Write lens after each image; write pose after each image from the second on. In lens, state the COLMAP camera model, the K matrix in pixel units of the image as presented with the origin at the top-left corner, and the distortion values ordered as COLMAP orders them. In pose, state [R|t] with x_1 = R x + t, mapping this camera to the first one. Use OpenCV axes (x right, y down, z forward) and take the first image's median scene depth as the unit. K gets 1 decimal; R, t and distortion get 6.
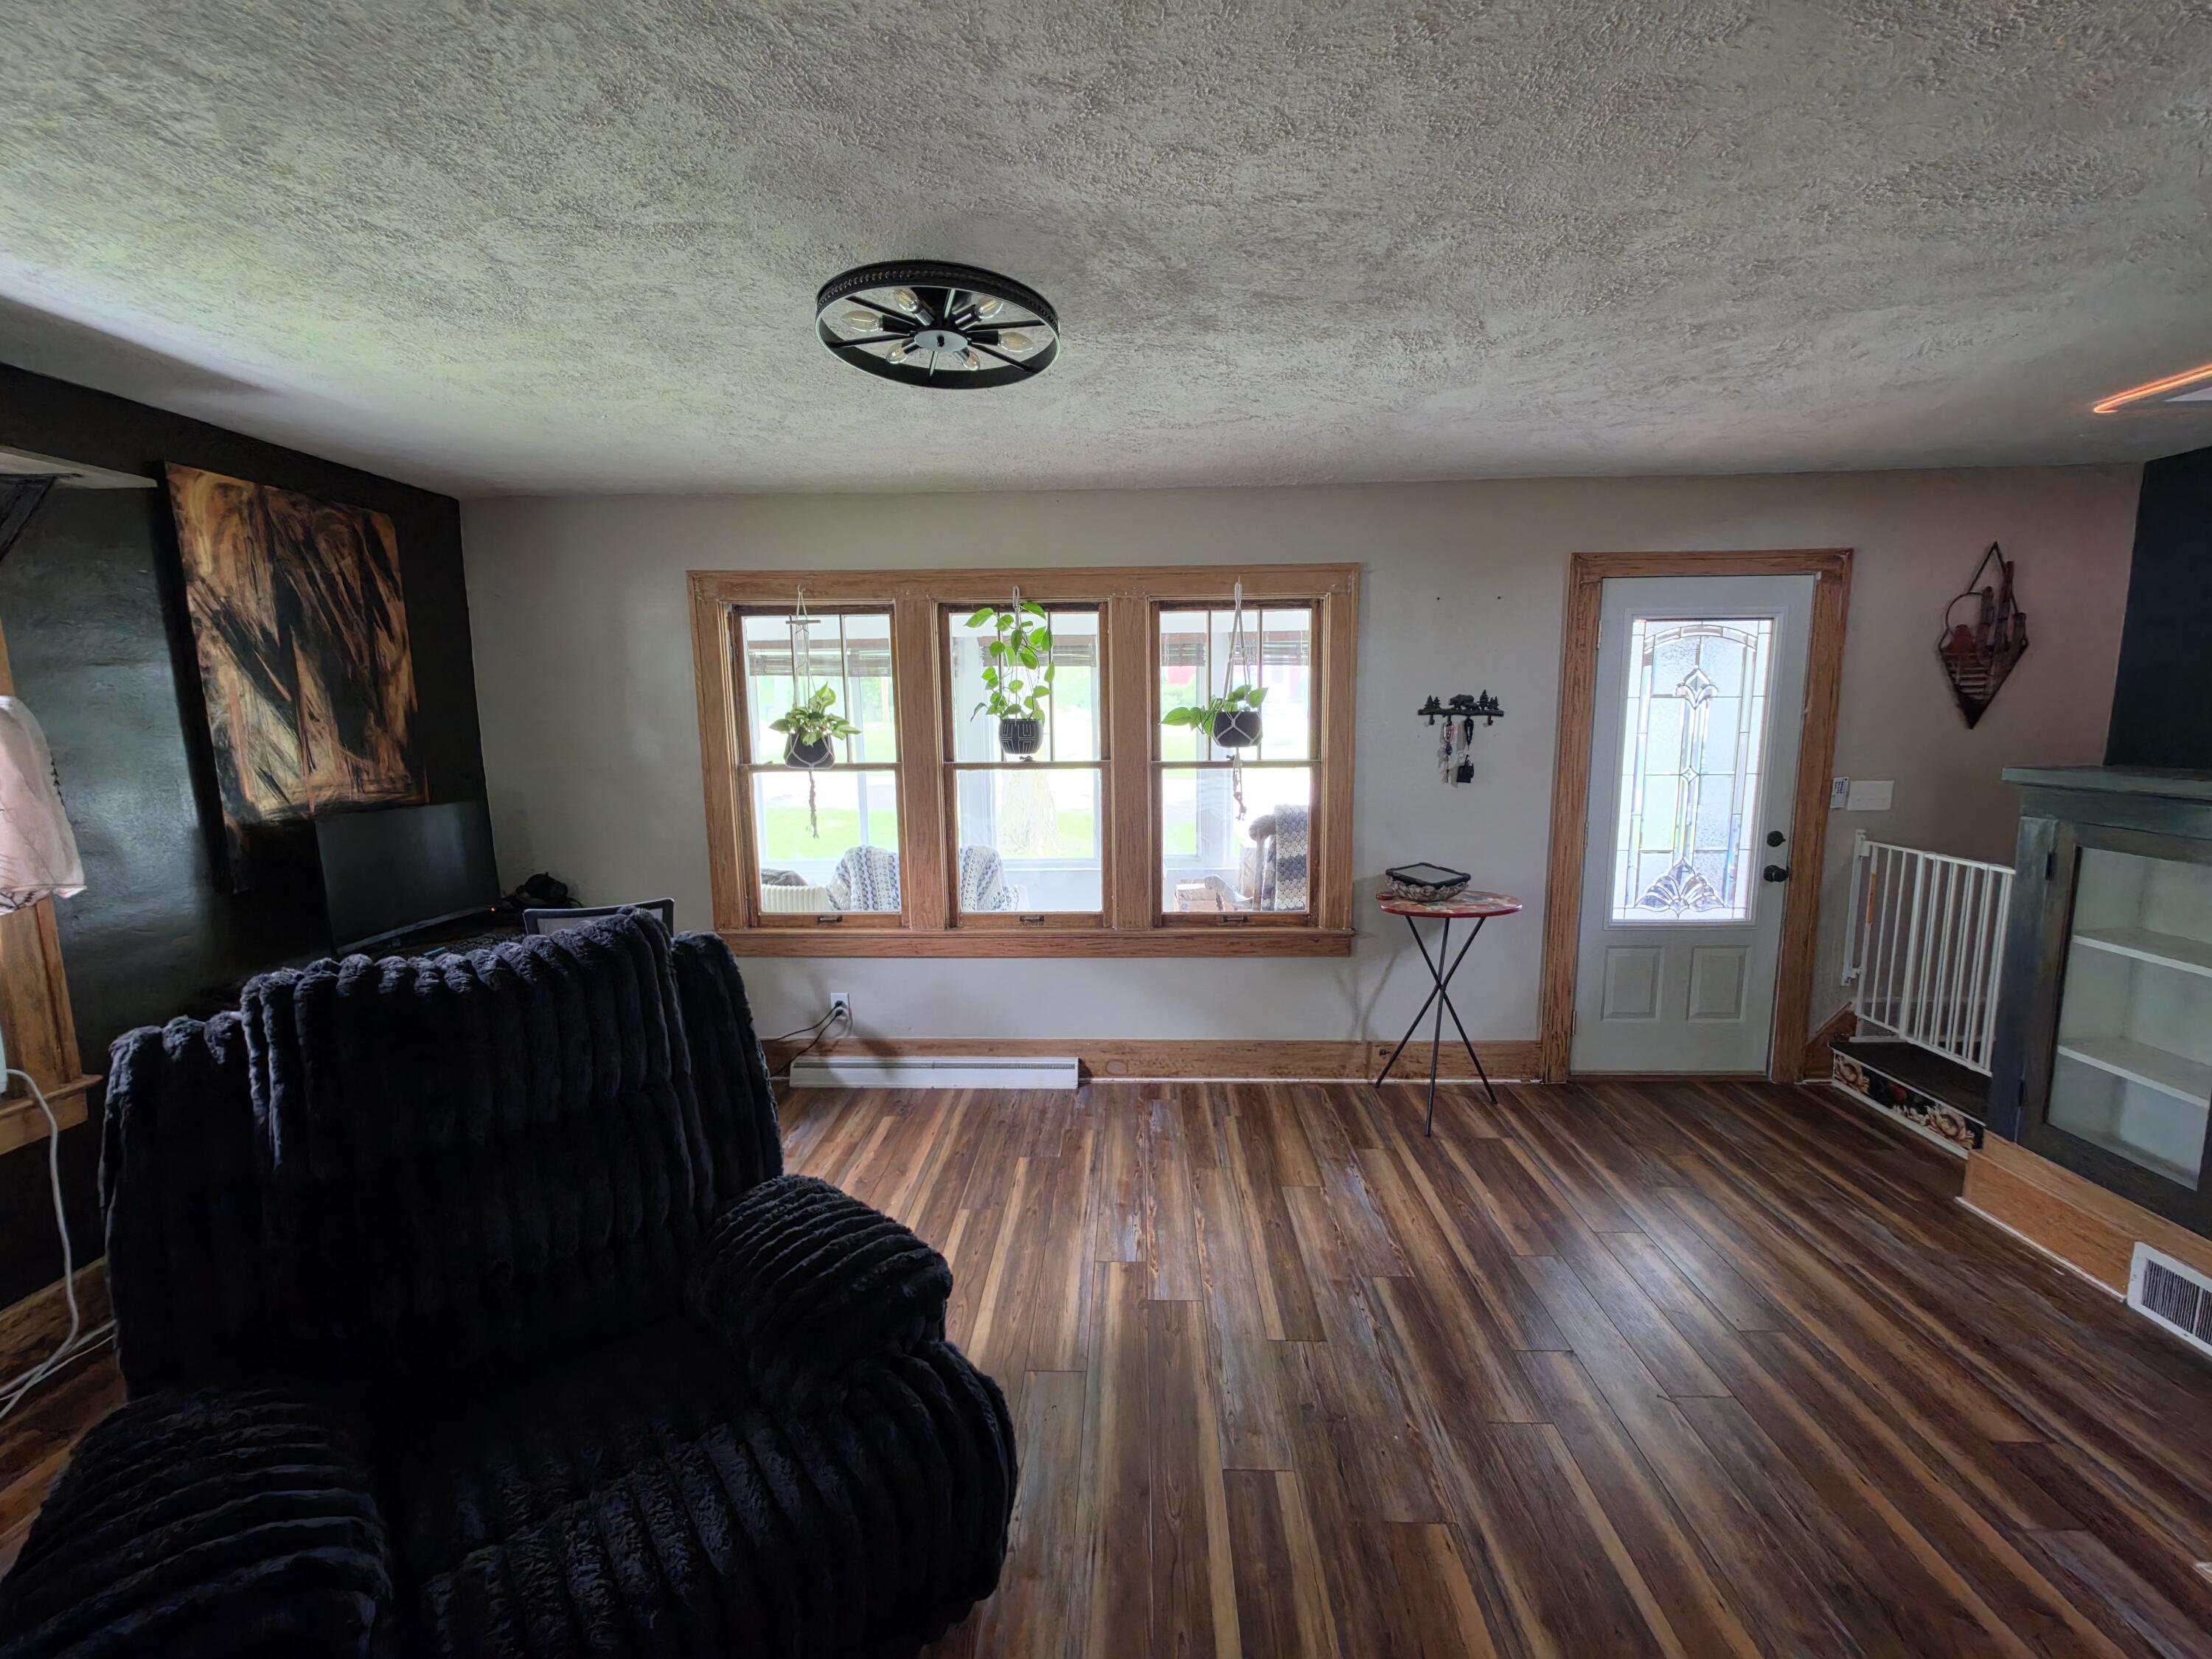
lens RADIAL K [[883.8, 0, 1108.7], [0, 883.8, 827.0], [0, 0, 1]] dist [-0.002415, 0.000428]
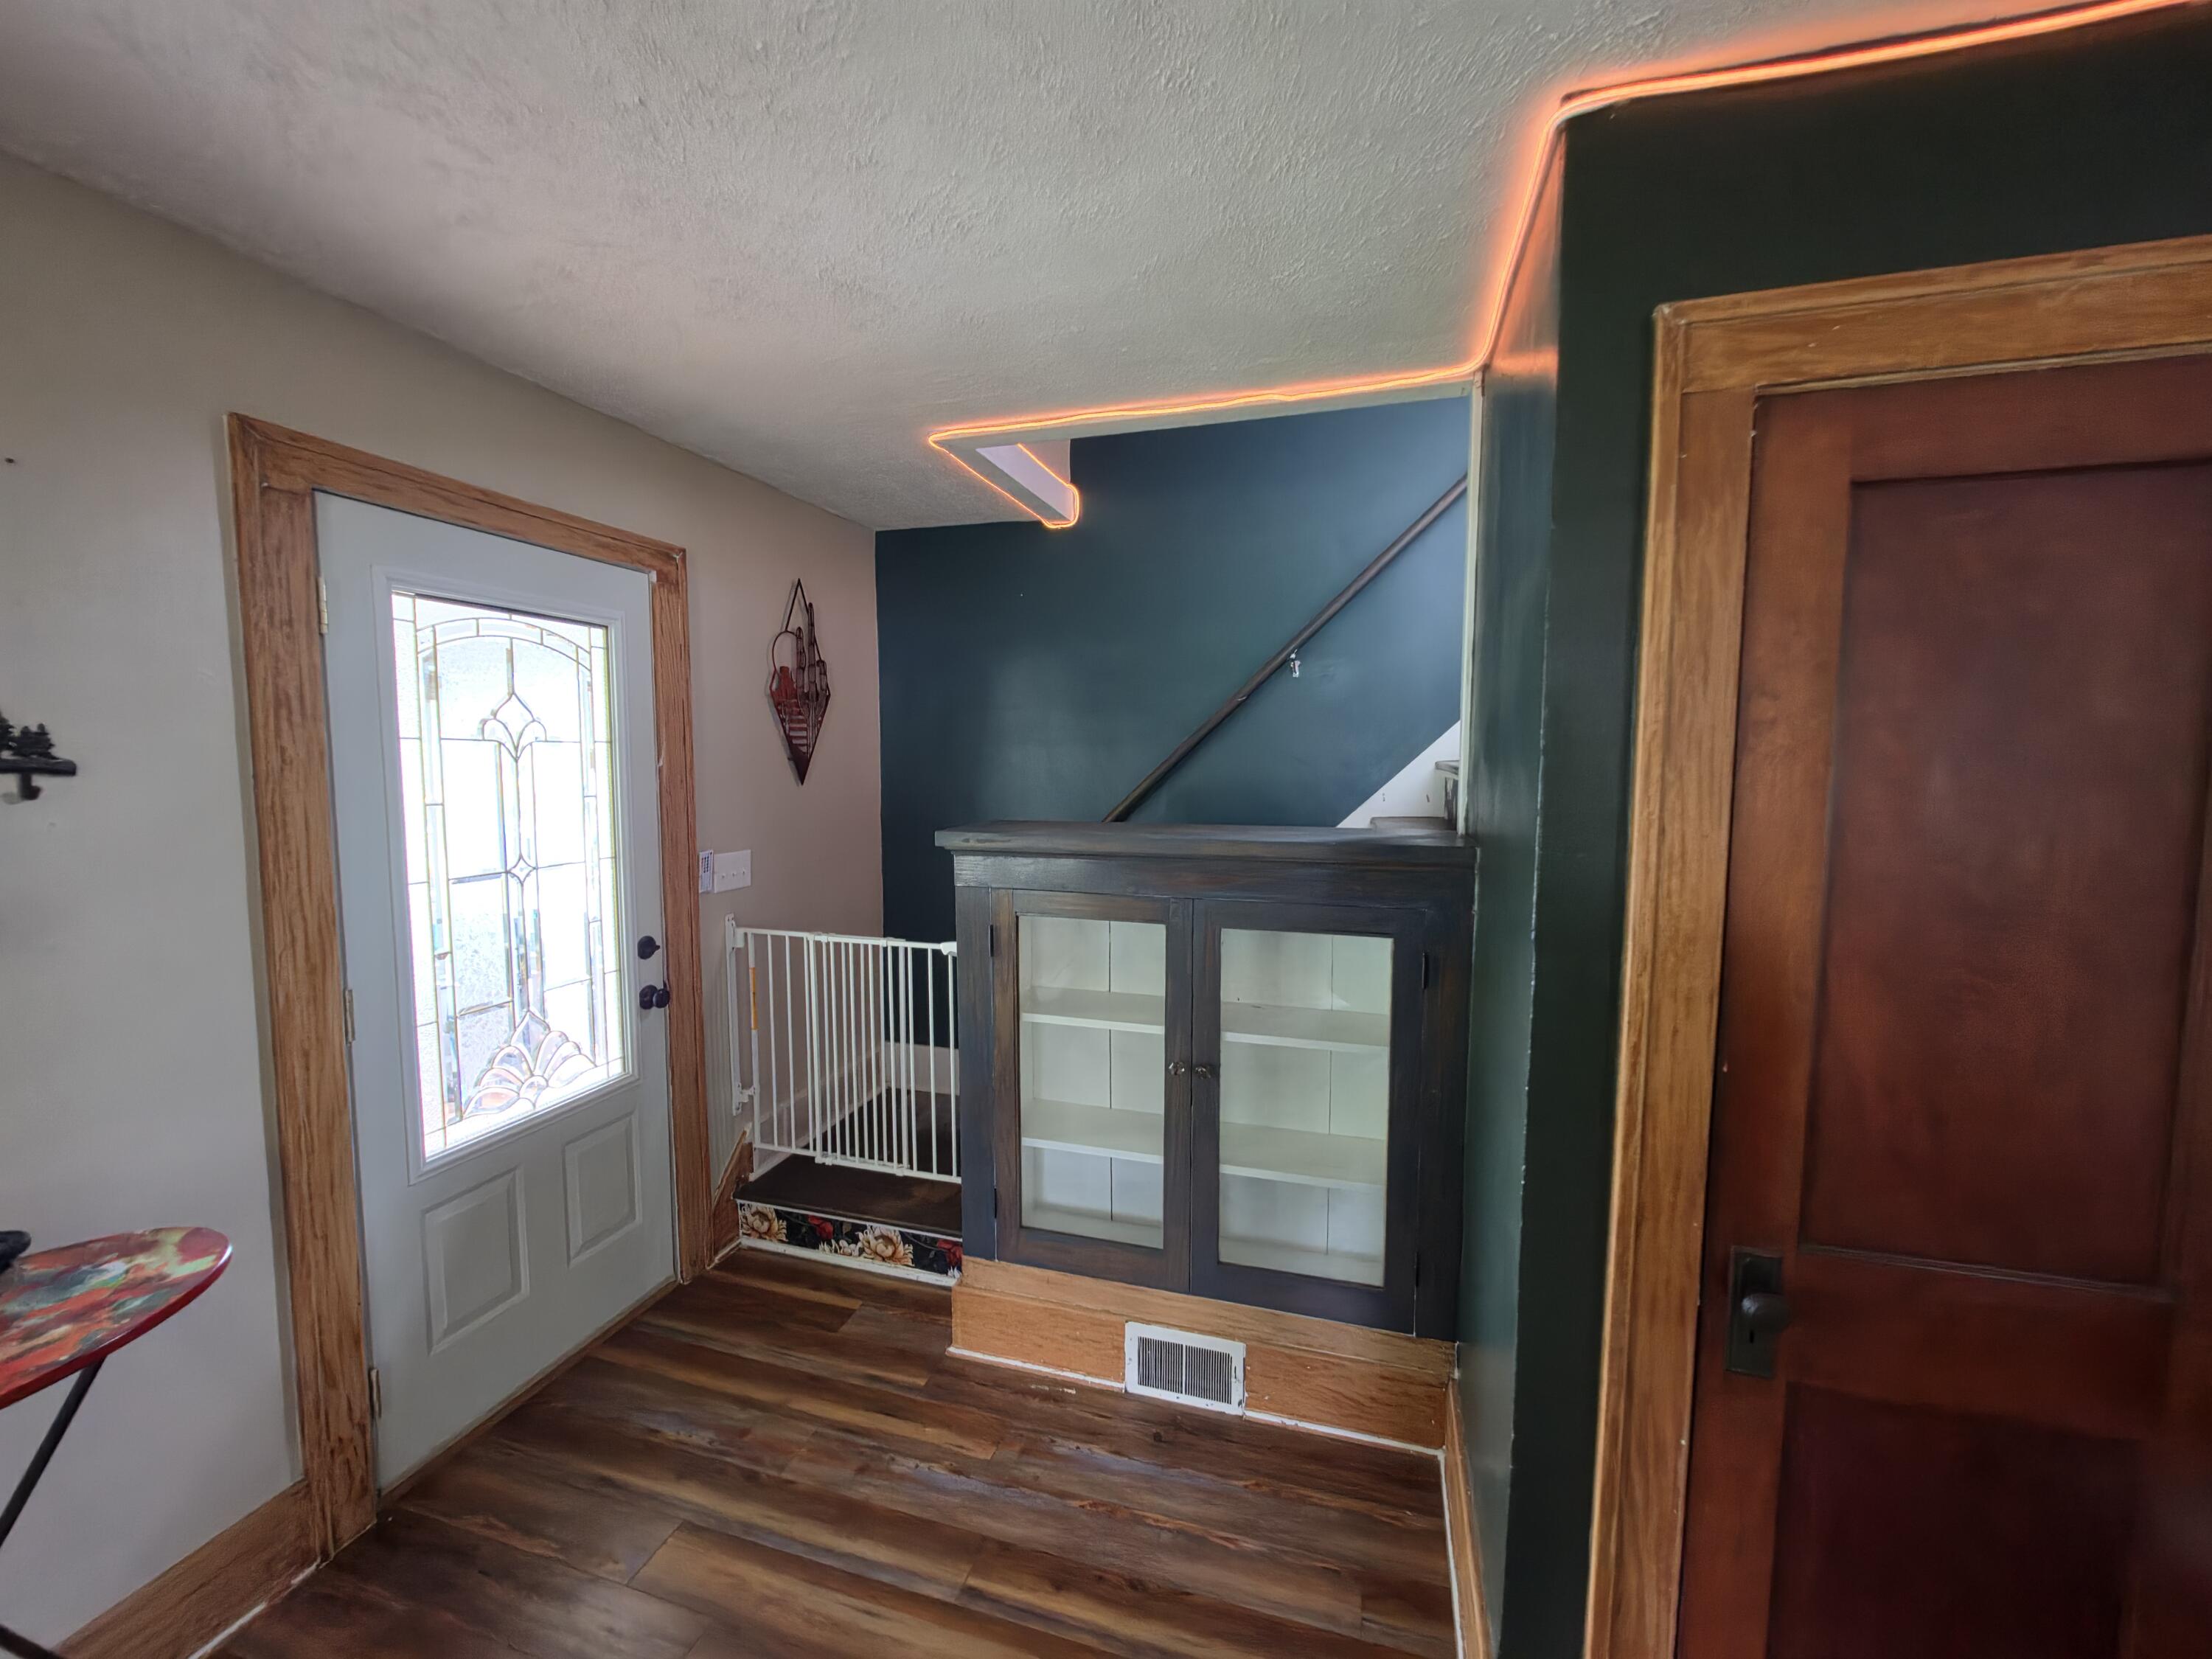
lens RADIAL K [[883.8, 0, 1107.8], [0, 883.8, 829.1], [0, 0, 1]] dist [-0.002415, 0.000428]
pose [[0.252301, -0.068613, 0.965213, 0.184651], [0.124064, 0.991544, 0.038056, -0.060456], [-0.959663, 0.110147, 0.258680, 0.465409]]
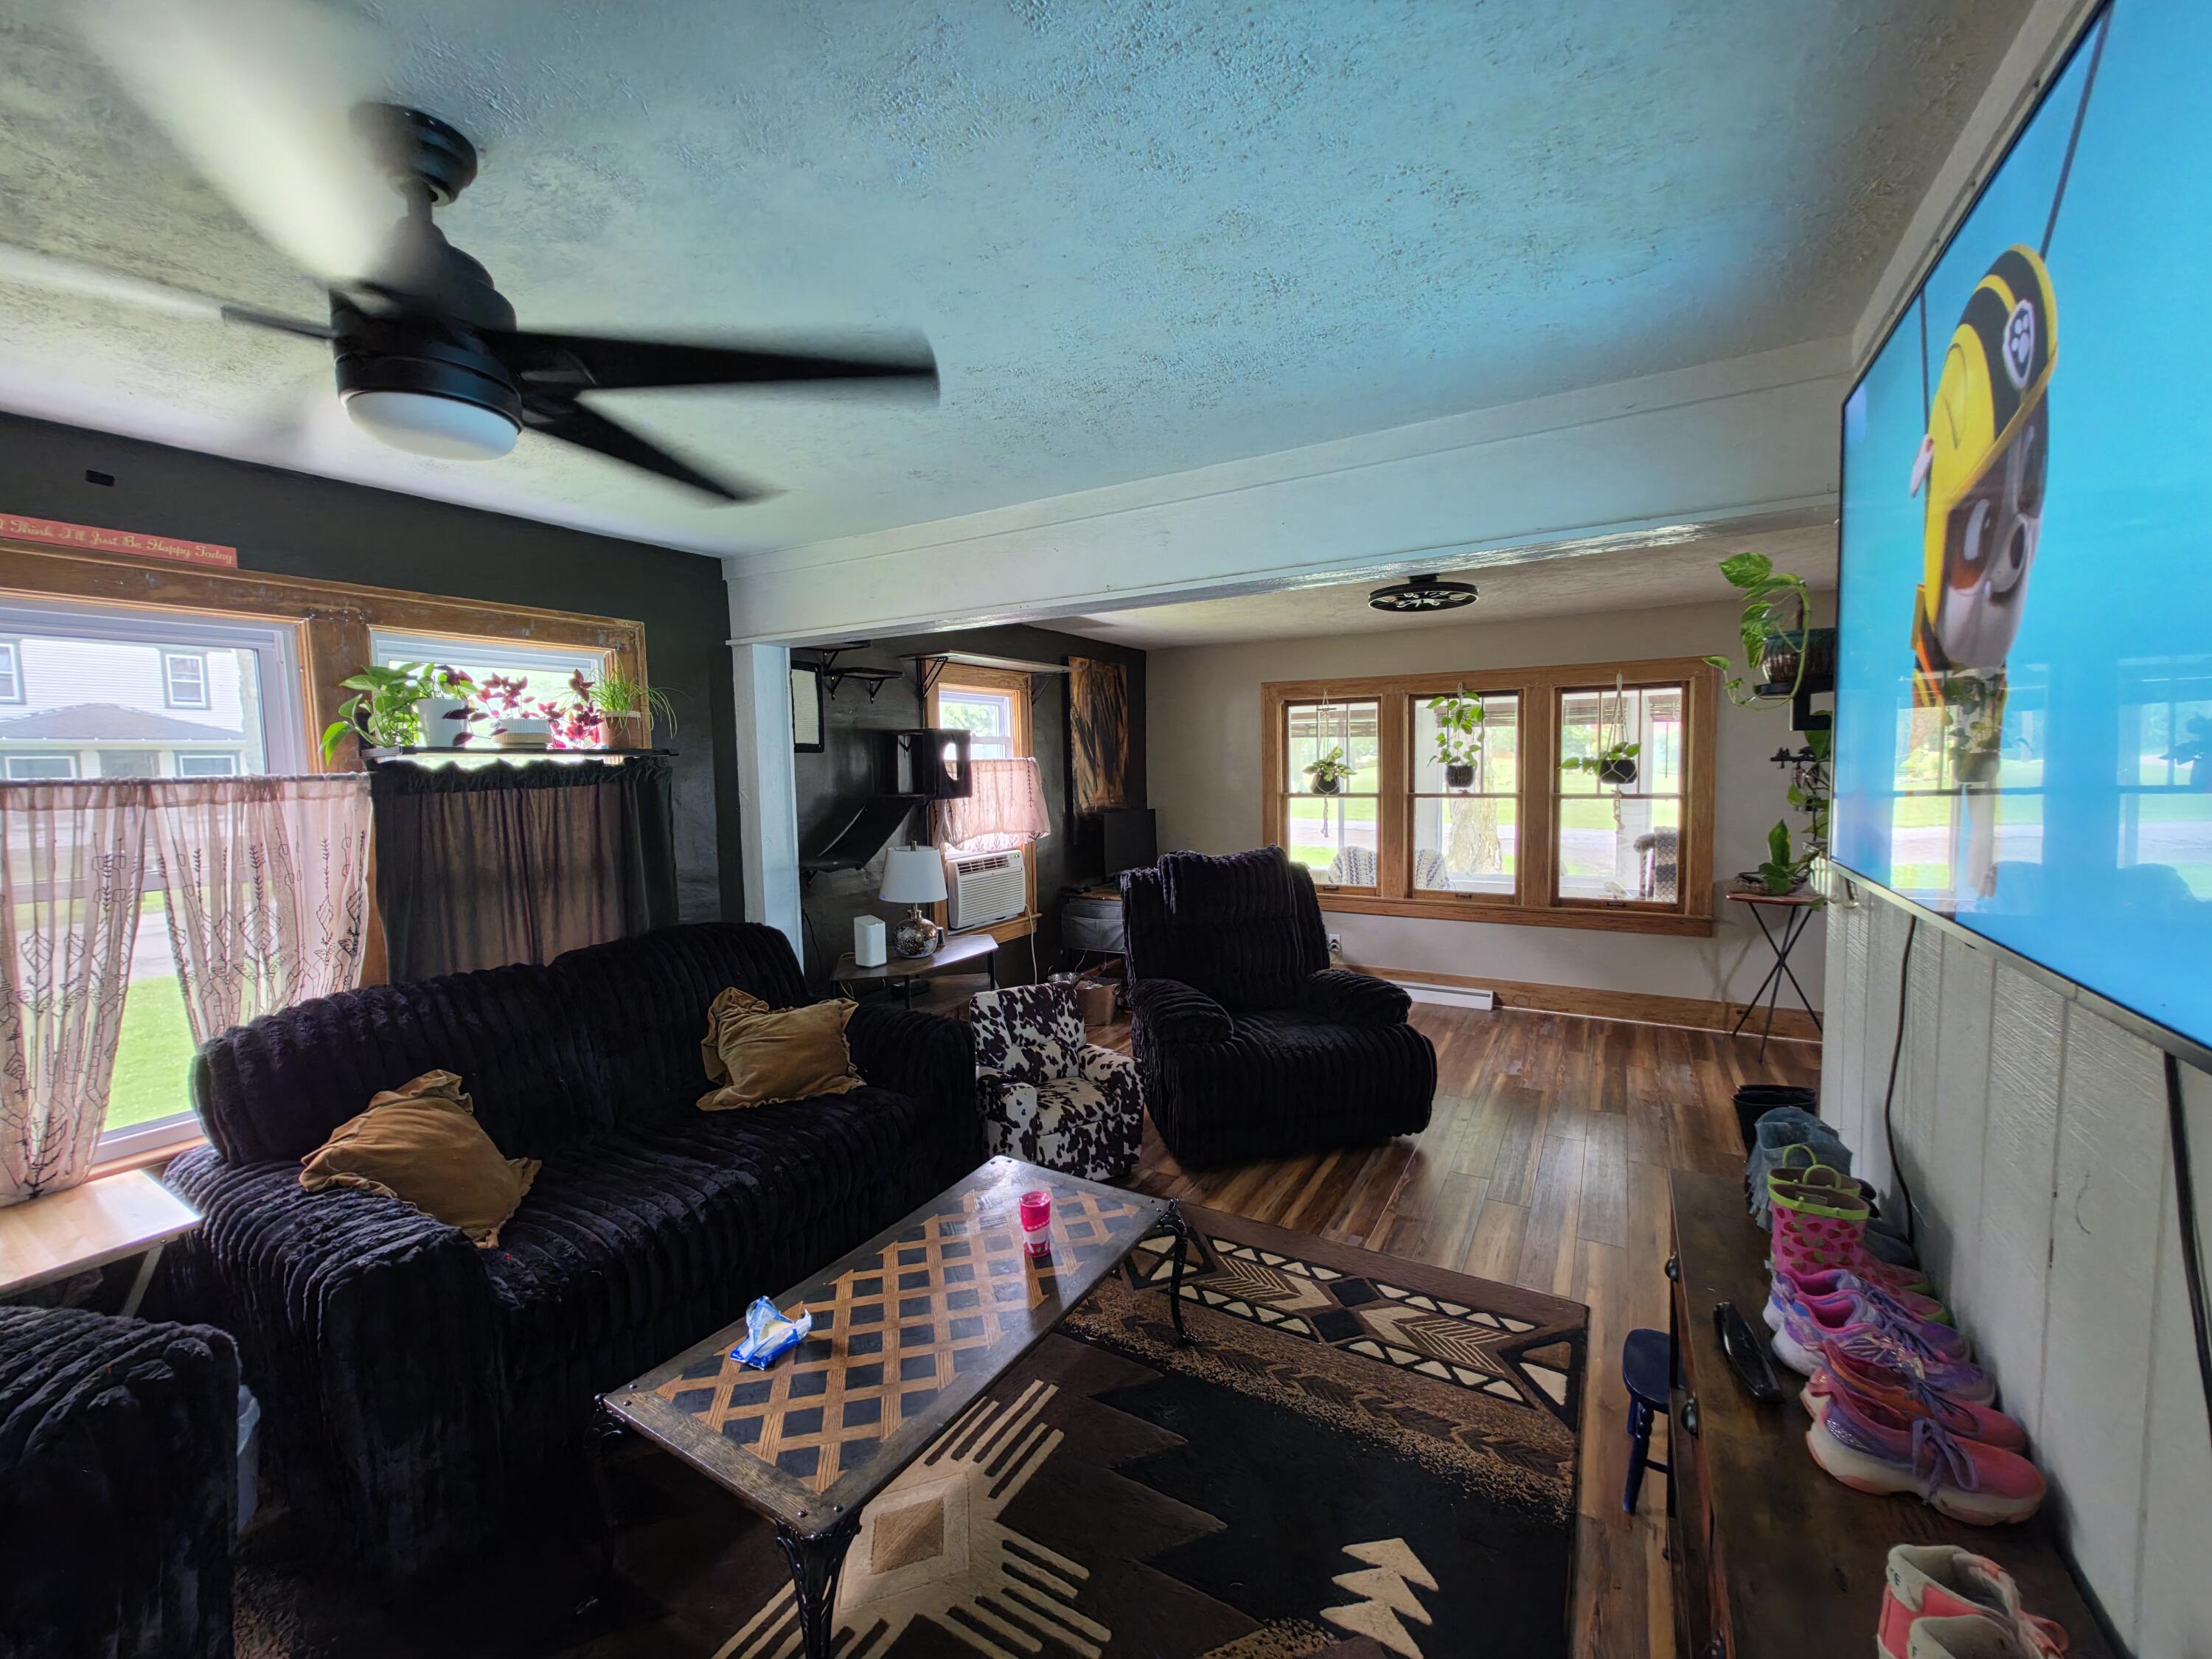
lens RADIAL K [[883.8, 0, 1115.2], [0, 883.8, 829.6], [0, 0, 1]] dist [-0.002415, 0.000428]
pose [[0.883340, 0.029402, -0.467810, 0.097214], [-0.054399, 0.997717, -0.040012, 0.088656], [0.465565, 0.060793, 0.882923, -0.672435]]
